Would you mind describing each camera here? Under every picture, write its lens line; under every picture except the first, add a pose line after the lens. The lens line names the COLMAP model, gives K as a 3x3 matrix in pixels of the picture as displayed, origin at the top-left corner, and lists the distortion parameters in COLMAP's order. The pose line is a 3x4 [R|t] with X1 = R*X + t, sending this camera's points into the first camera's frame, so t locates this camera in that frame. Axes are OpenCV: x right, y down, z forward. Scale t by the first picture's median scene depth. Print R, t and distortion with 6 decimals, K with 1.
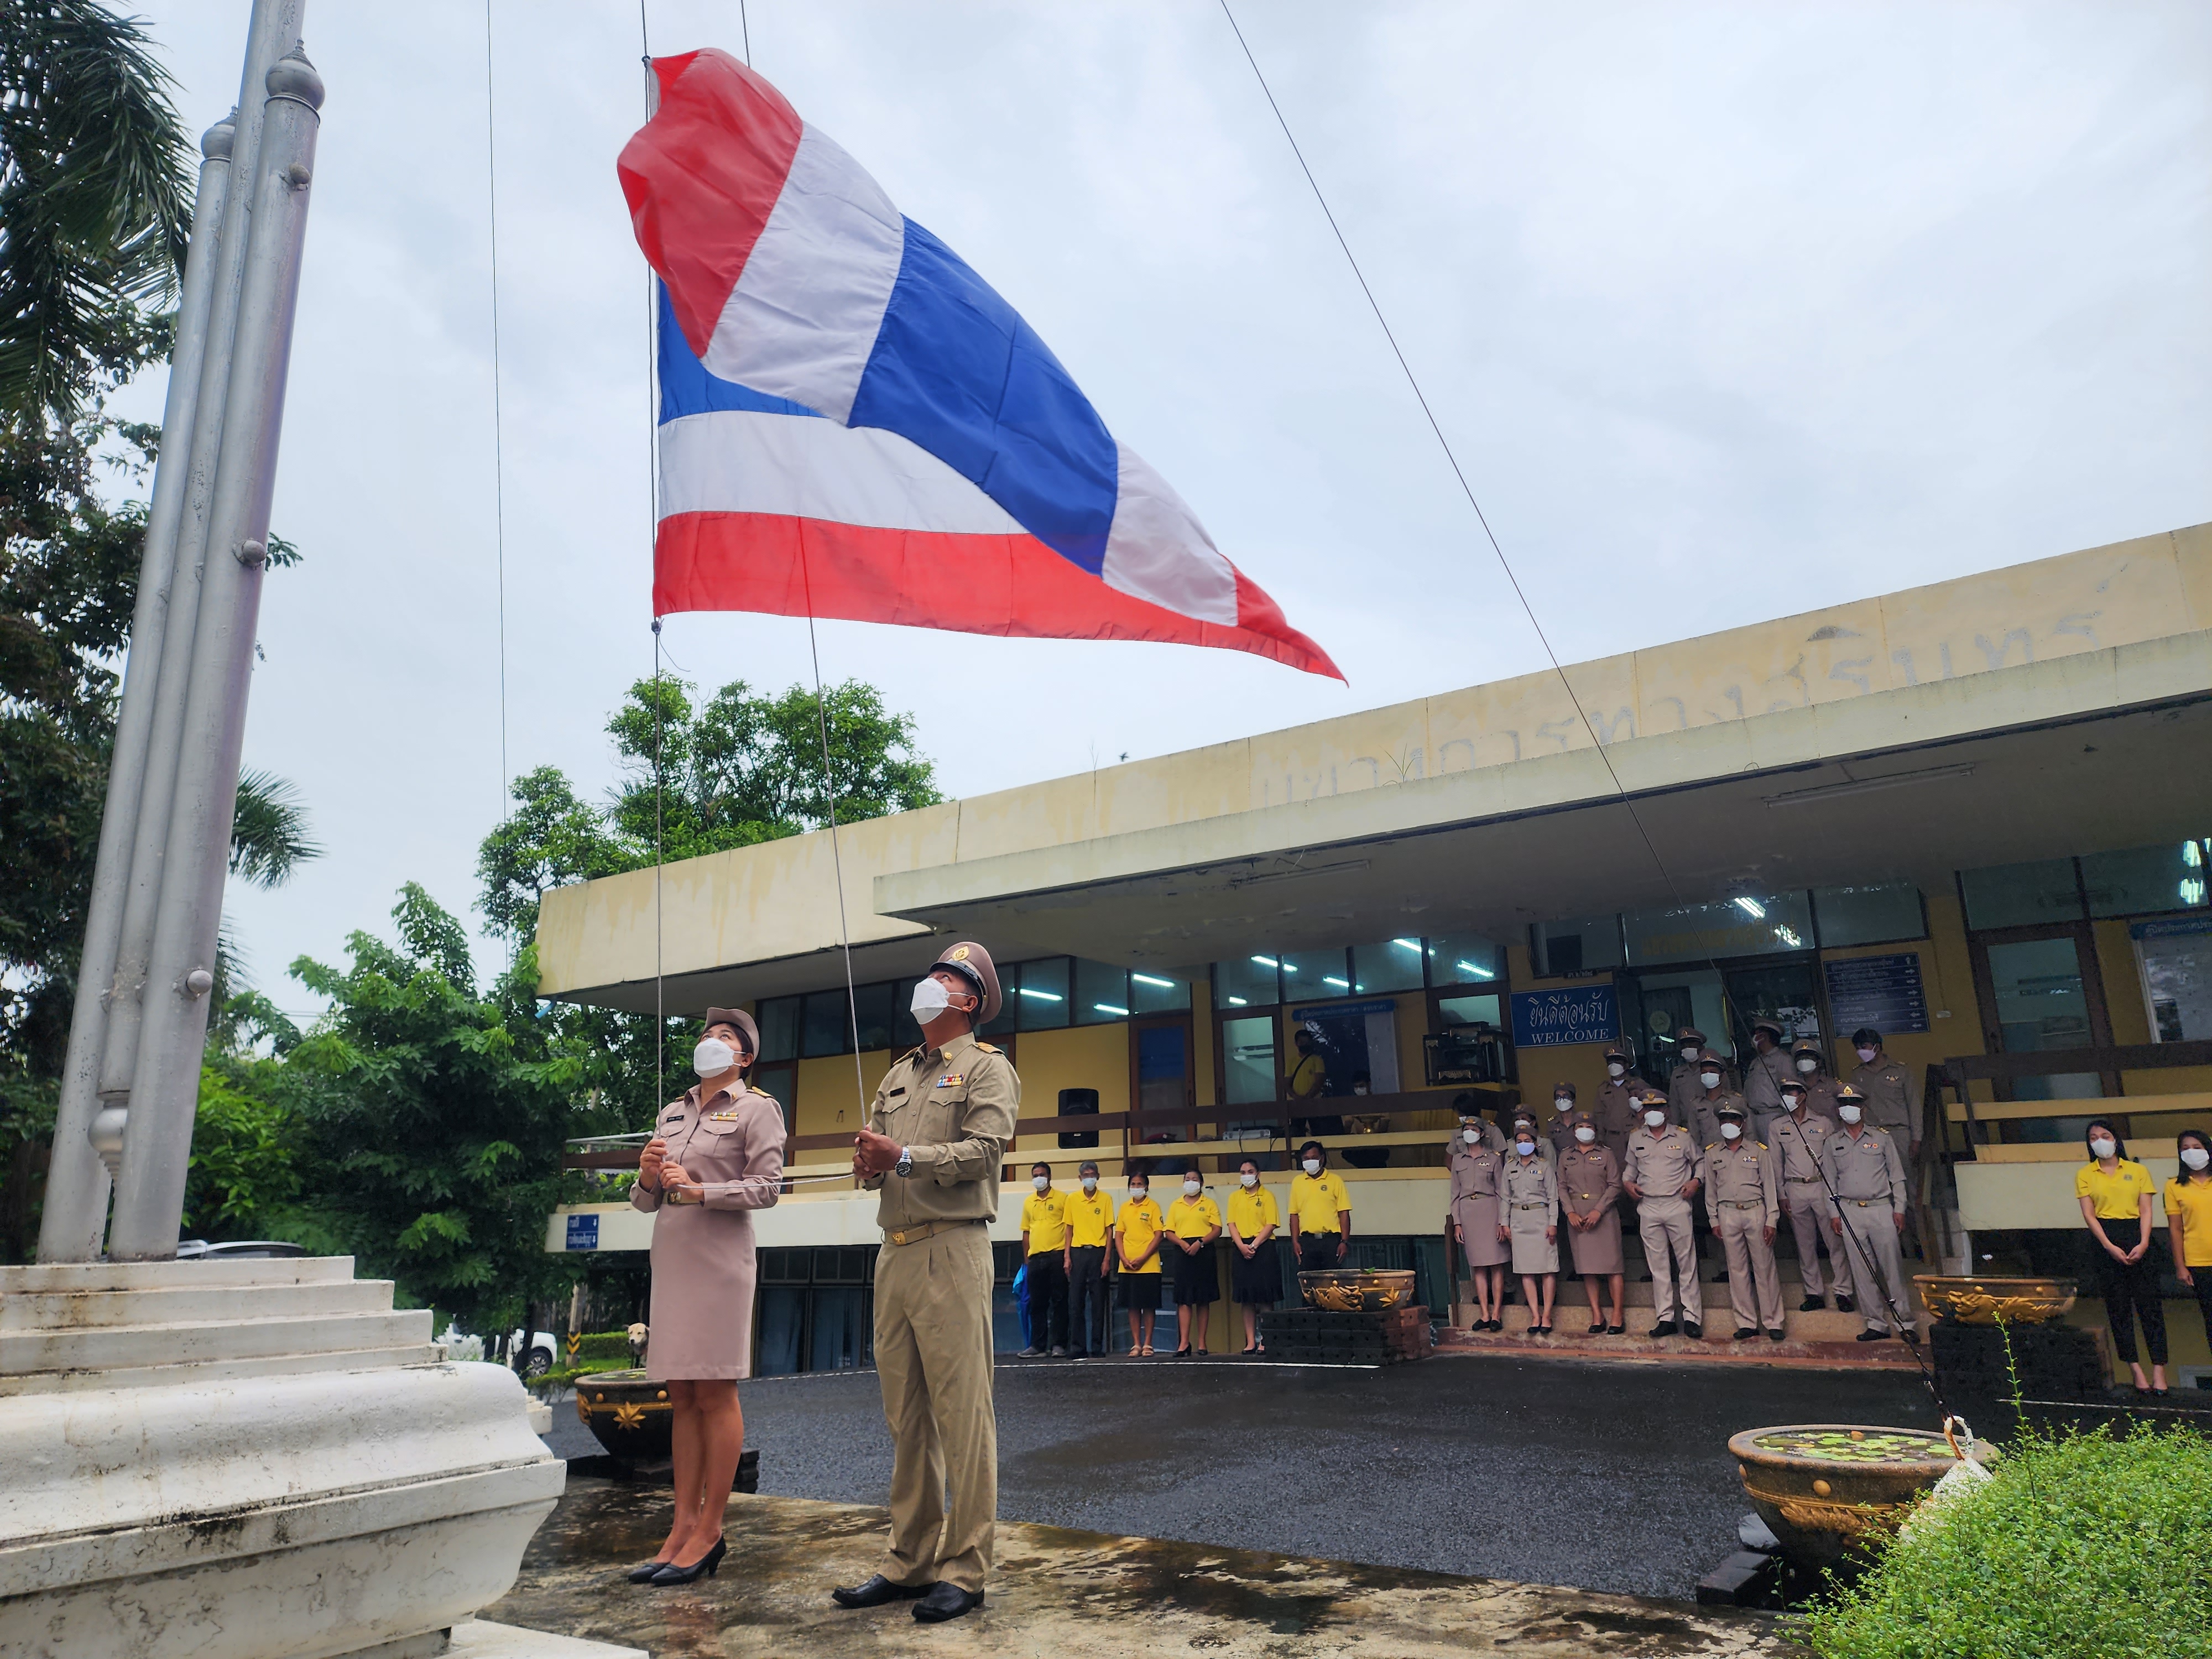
lens RADIAL K [[1494.4, 0, 1128.5], [0, 1494.4, 788.1], [0, 0, 1]] dist [0.067289, -0.052962]
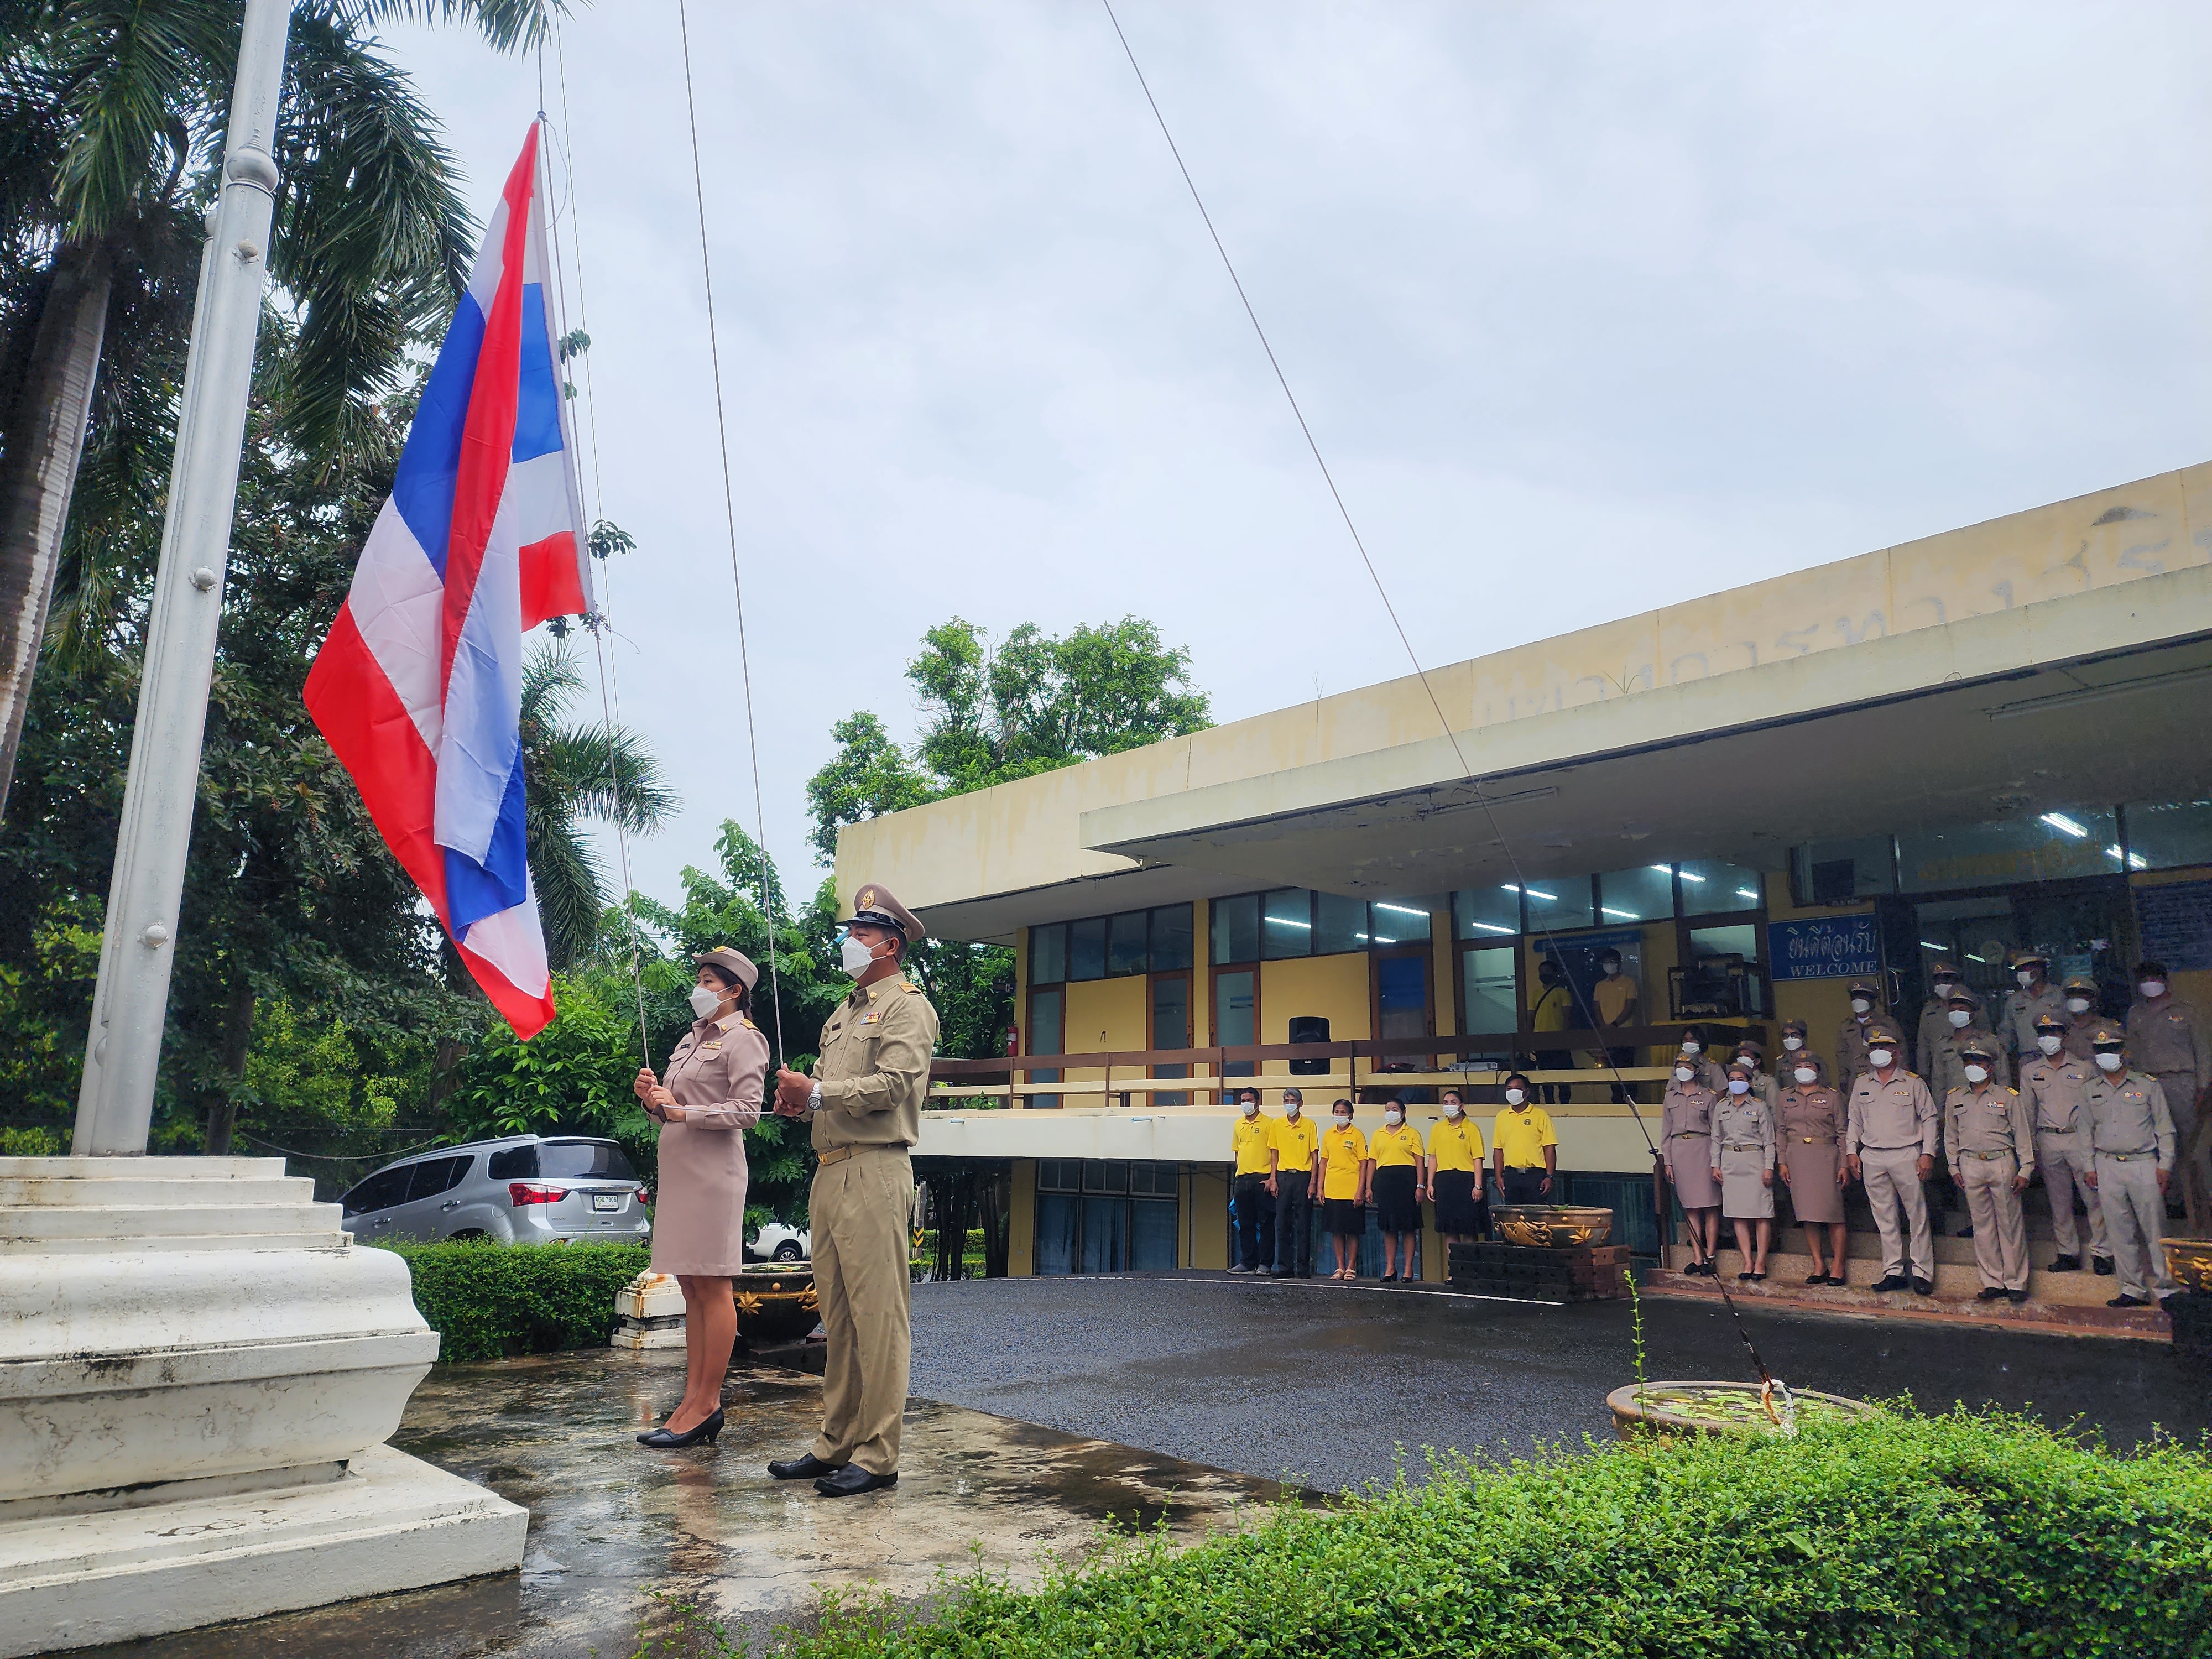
lens RADIAL K [[1494.4, 0, 1116.9], [0, 1494.4, 787.8], [0, 0, 1]] dist [0.067289, -0.052962]
pose [[0.970765, -0.022834, -0.238942, 0.110556], [0.034778, 0.998341, 0.045889, -0.005505], [0.237498, -0.052858, 0.969949, -0.002401]]
